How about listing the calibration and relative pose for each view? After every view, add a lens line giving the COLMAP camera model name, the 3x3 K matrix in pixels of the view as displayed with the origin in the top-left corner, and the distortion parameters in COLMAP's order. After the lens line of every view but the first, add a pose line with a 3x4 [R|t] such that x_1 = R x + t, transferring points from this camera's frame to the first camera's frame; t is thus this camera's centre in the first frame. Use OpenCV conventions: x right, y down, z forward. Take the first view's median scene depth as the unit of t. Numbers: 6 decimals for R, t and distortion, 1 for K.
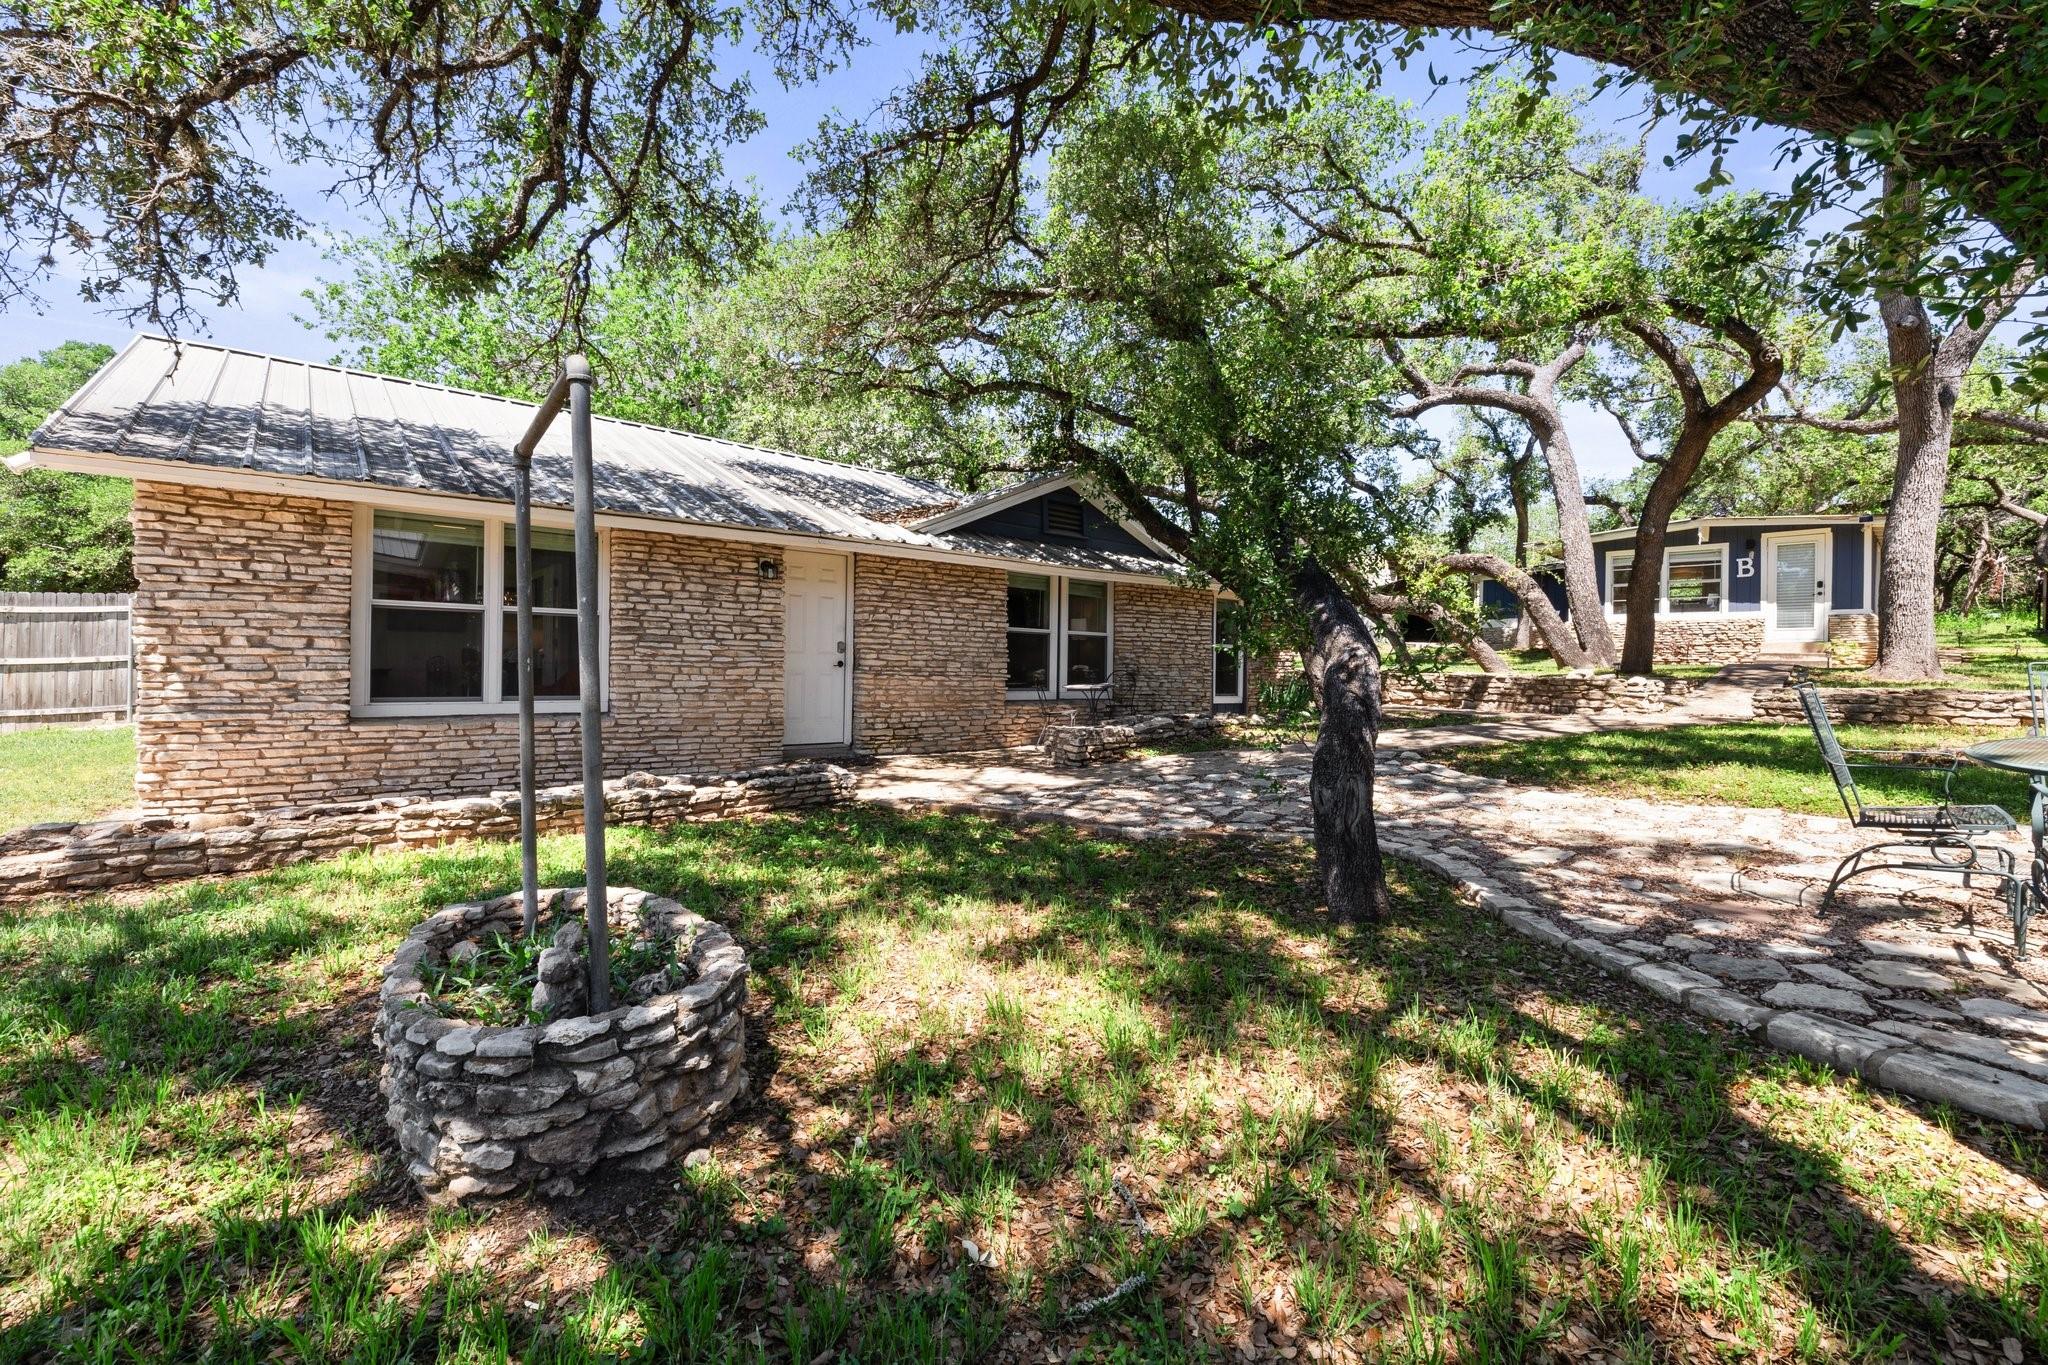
lens RADIAL K [[846.8, 0, 1018.3], [0, 846.8, 663.3], [0, 0, 1]] dist [-0.001063, -0.000178]
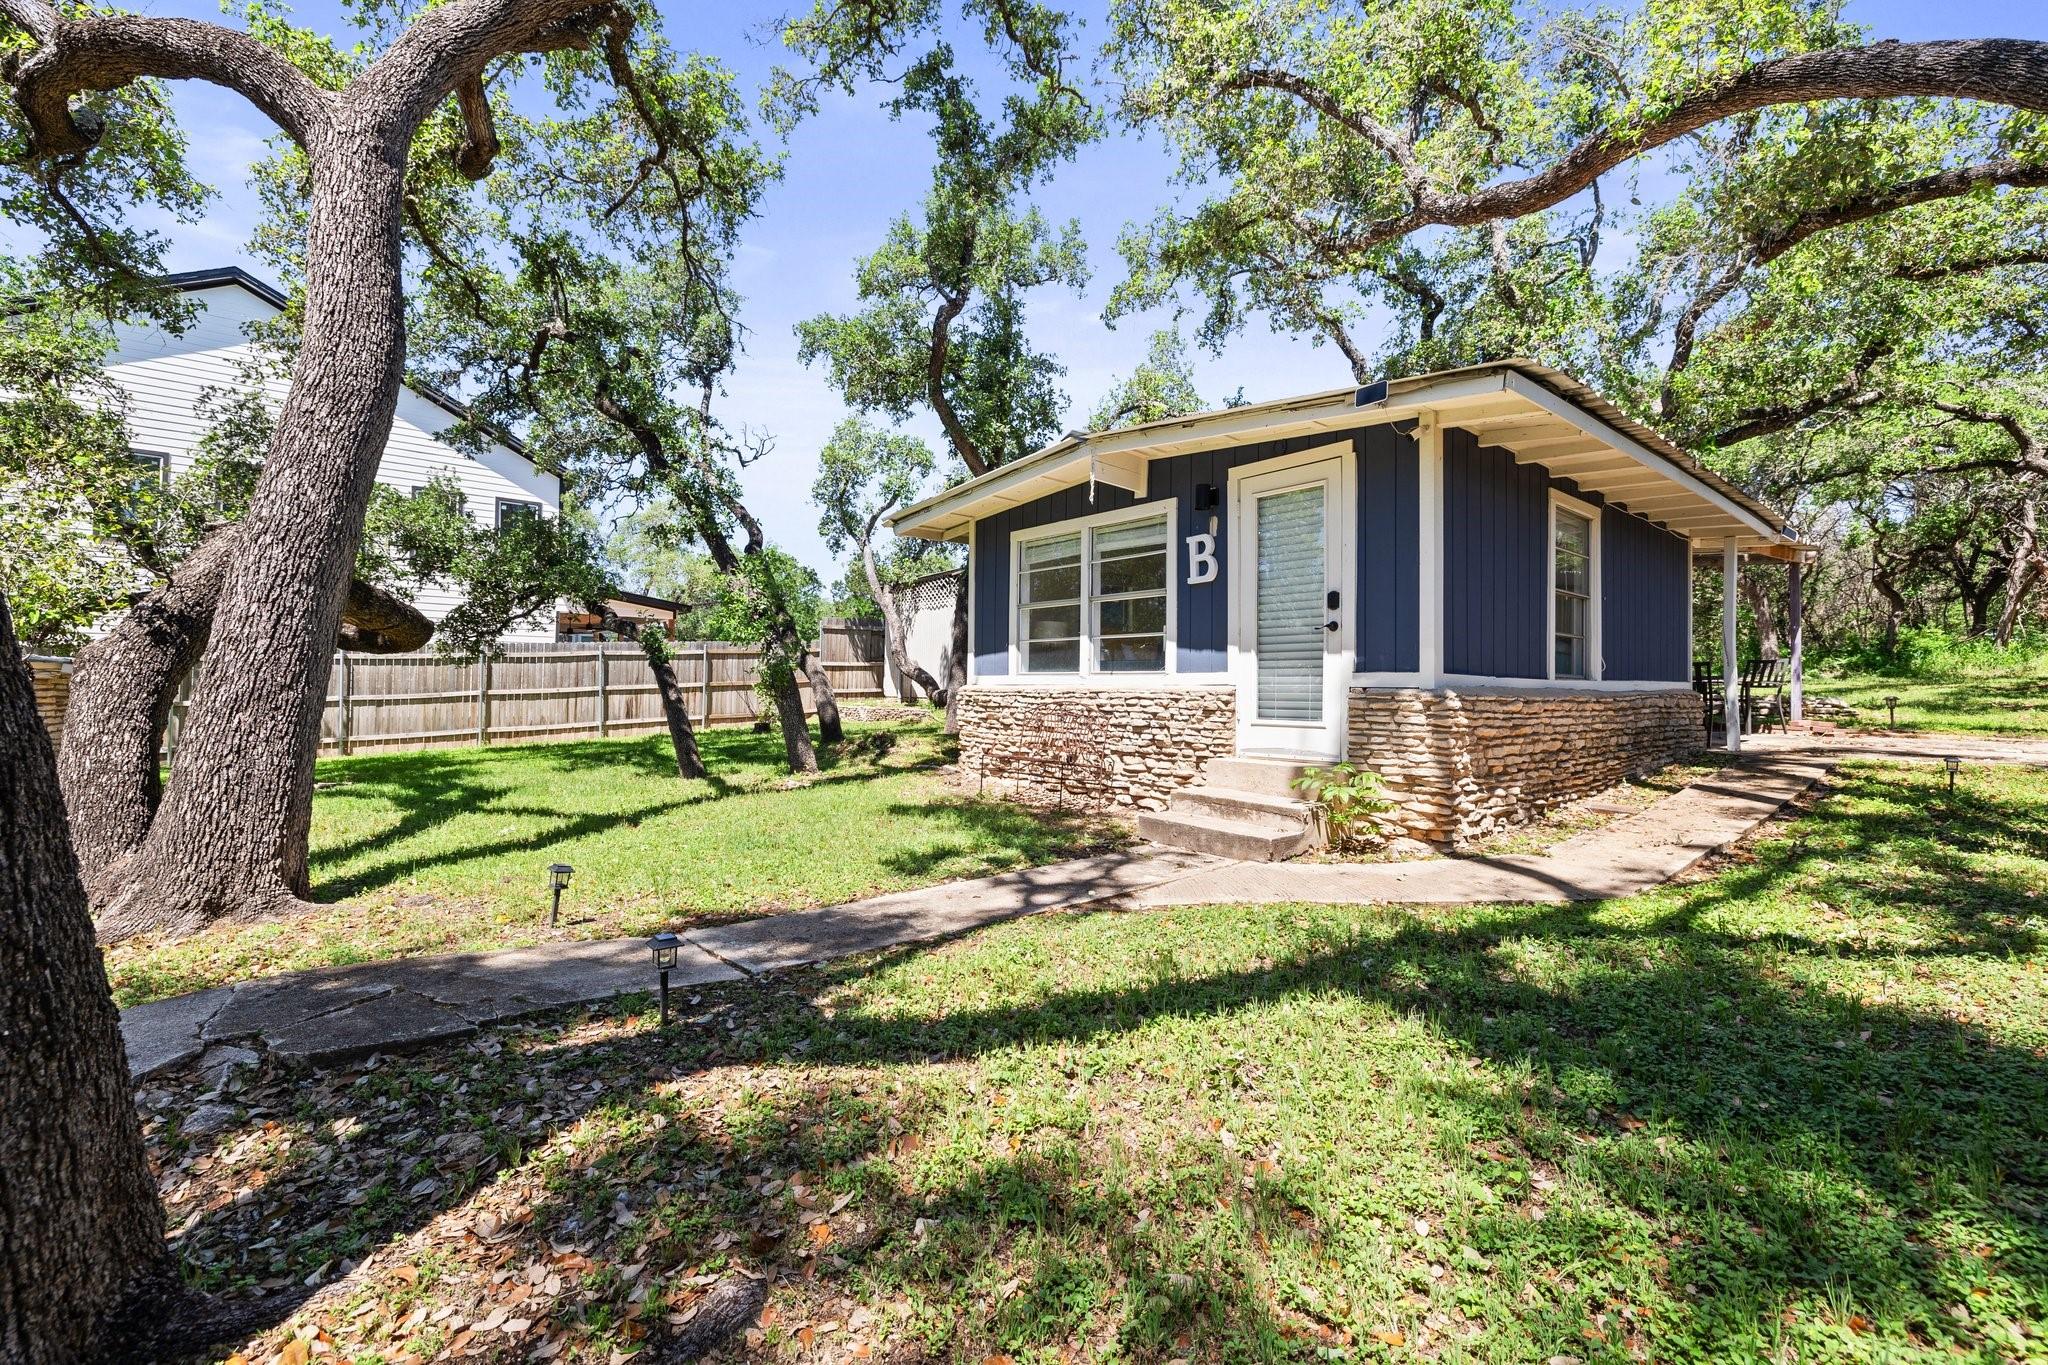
lens RADIAL K [[846.8, 0, 1018.3], [0, 846.8, 663.3], [0, 0, 1]] dist [-0.001063, -0.000178]
pose [[0.998517, -0.005017, -0.054215, 0.785479], [0.003611, 0.999656, -0.025994, -0.055069], [0.054327, 0.025759, 0.998191, 0.602470]]
